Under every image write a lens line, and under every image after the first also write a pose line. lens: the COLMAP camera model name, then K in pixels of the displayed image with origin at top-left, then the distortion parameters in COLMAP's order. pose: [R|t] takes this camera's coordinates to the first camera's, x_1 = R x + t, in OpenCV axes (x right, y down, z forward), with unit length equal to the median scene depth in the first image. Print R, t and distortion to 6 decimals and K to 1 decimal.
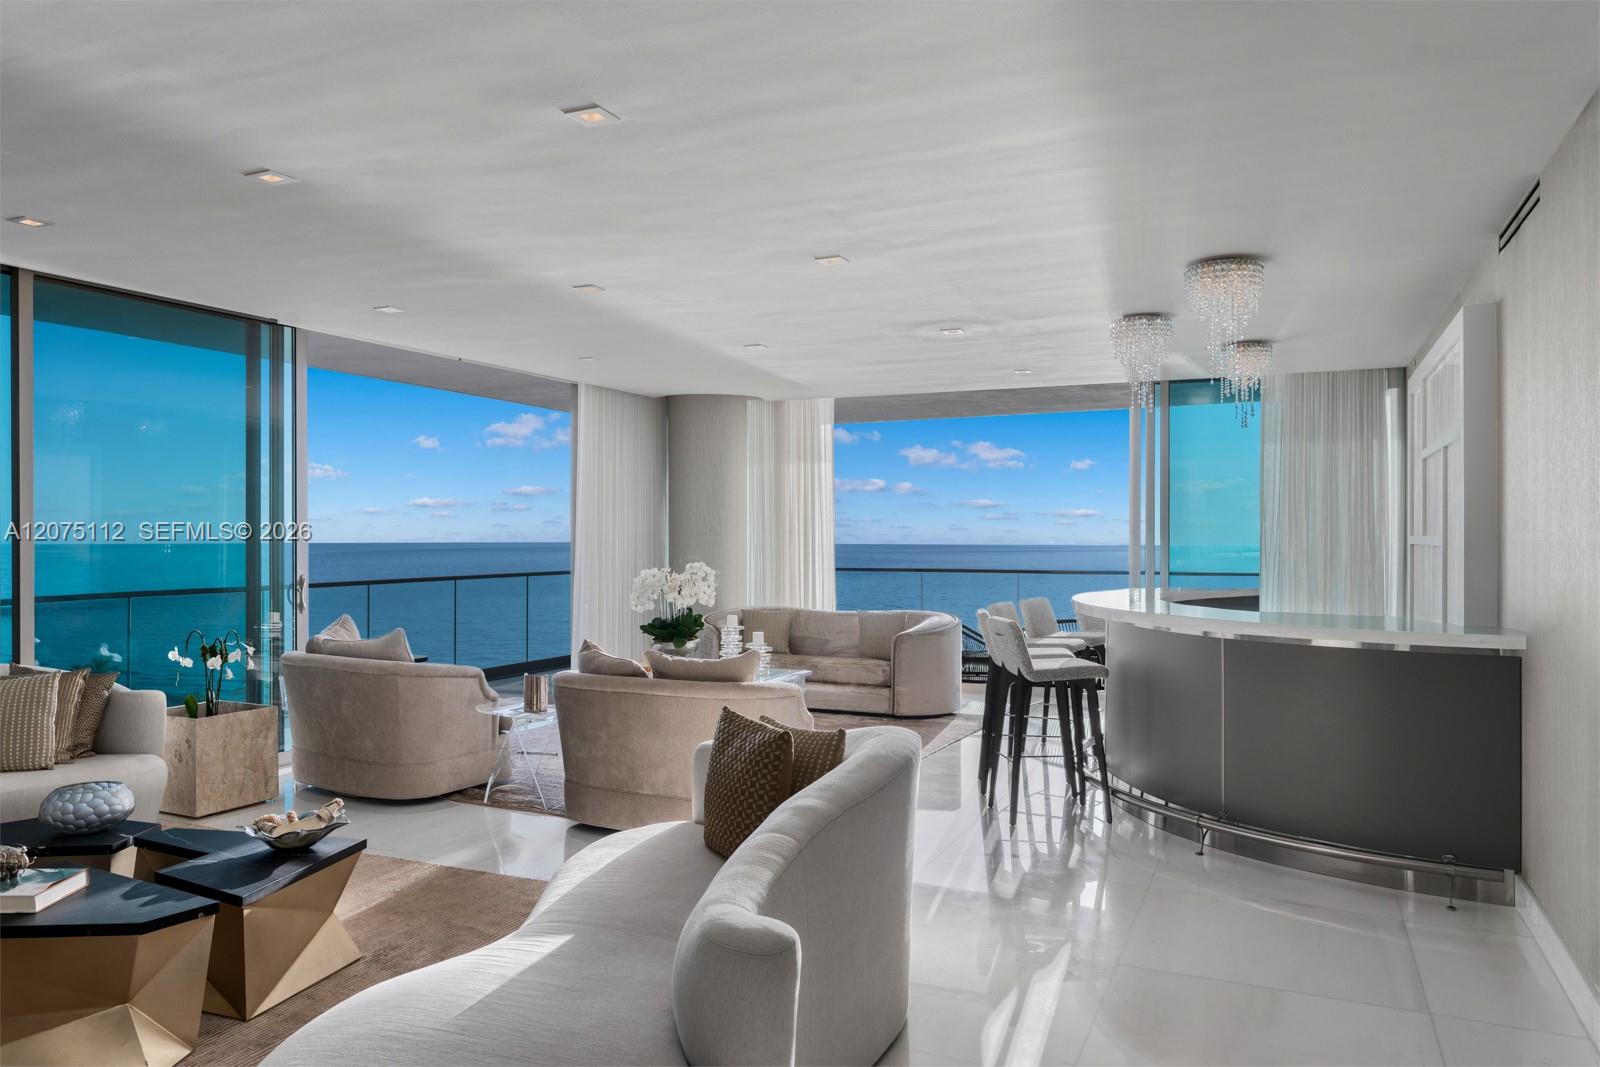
lens RADIAL K [[1161.9, 0, 803.8], [0, 1161.9, 529.8], [0, 0, 1]] dist [0.011889, -0.004596]
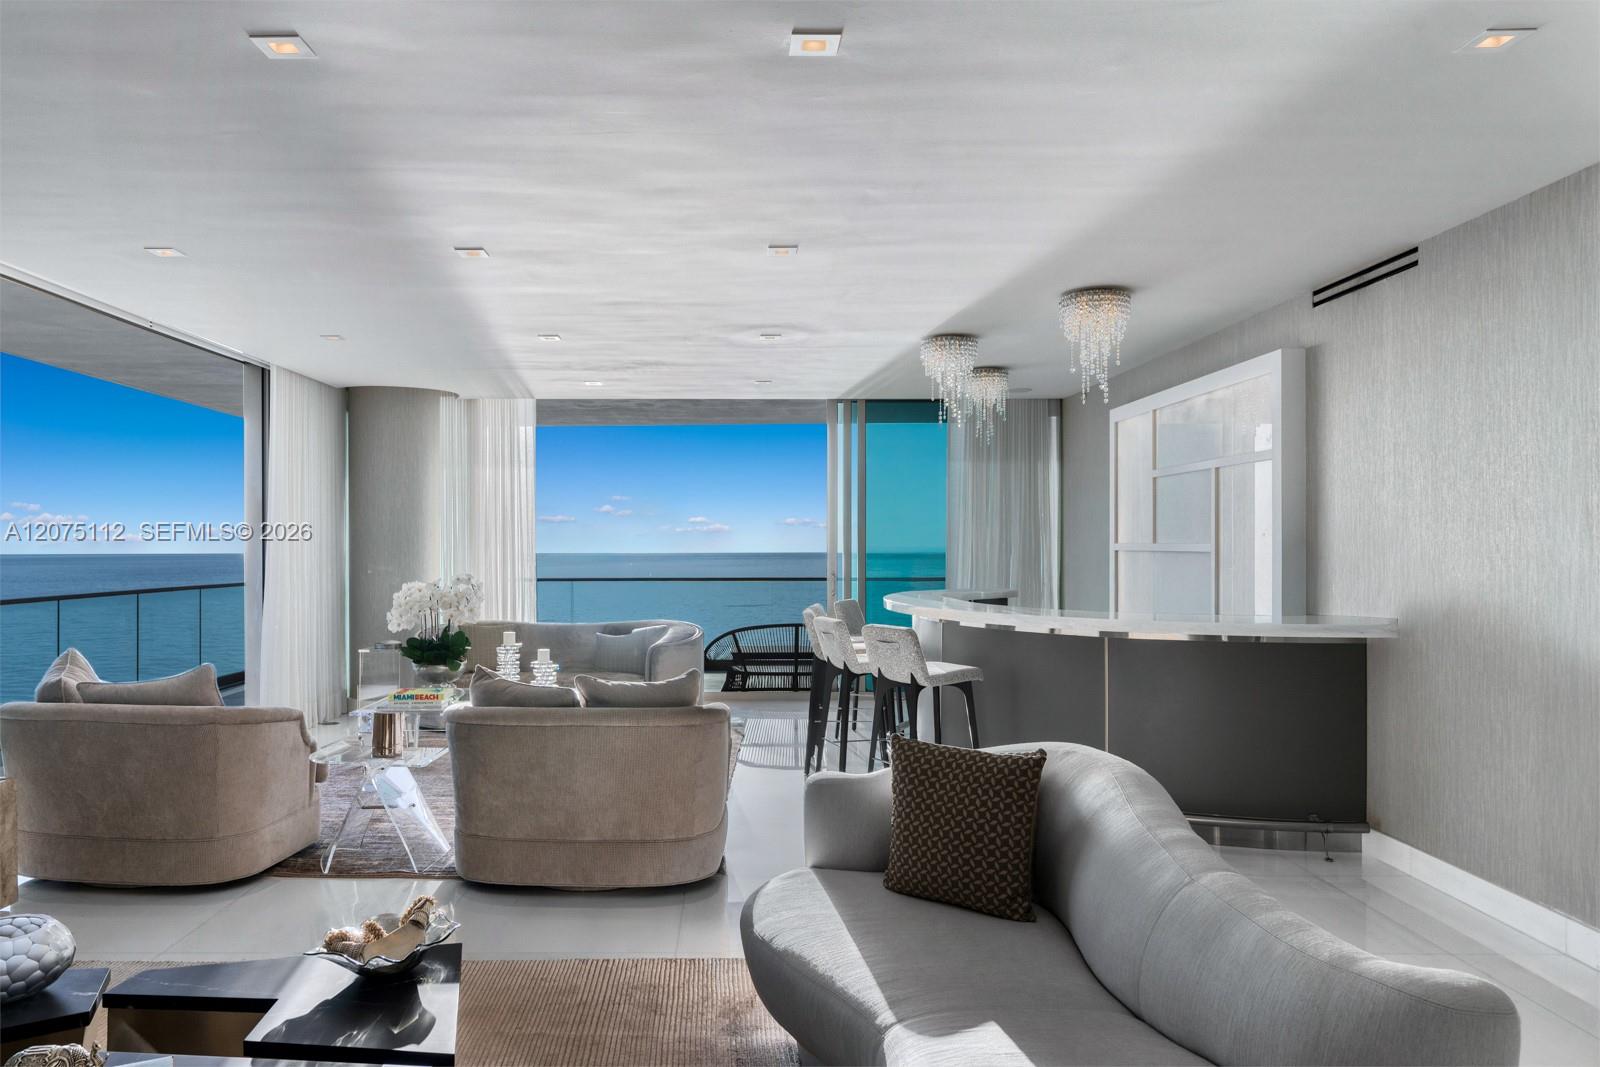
lens RADIAL K [[1113.3, 0, 800.9], [0, 1113.3, 542.5], [0, 0, 1]] dist [0.009829, -0.006125]
pose [[0.905899, -0.001471, 0.423492, -0.301048], [-0.000073, 0.999993, 0.003628, 0.000900], [-0.423494, -0.003317, 0.905893, 0.155413]]
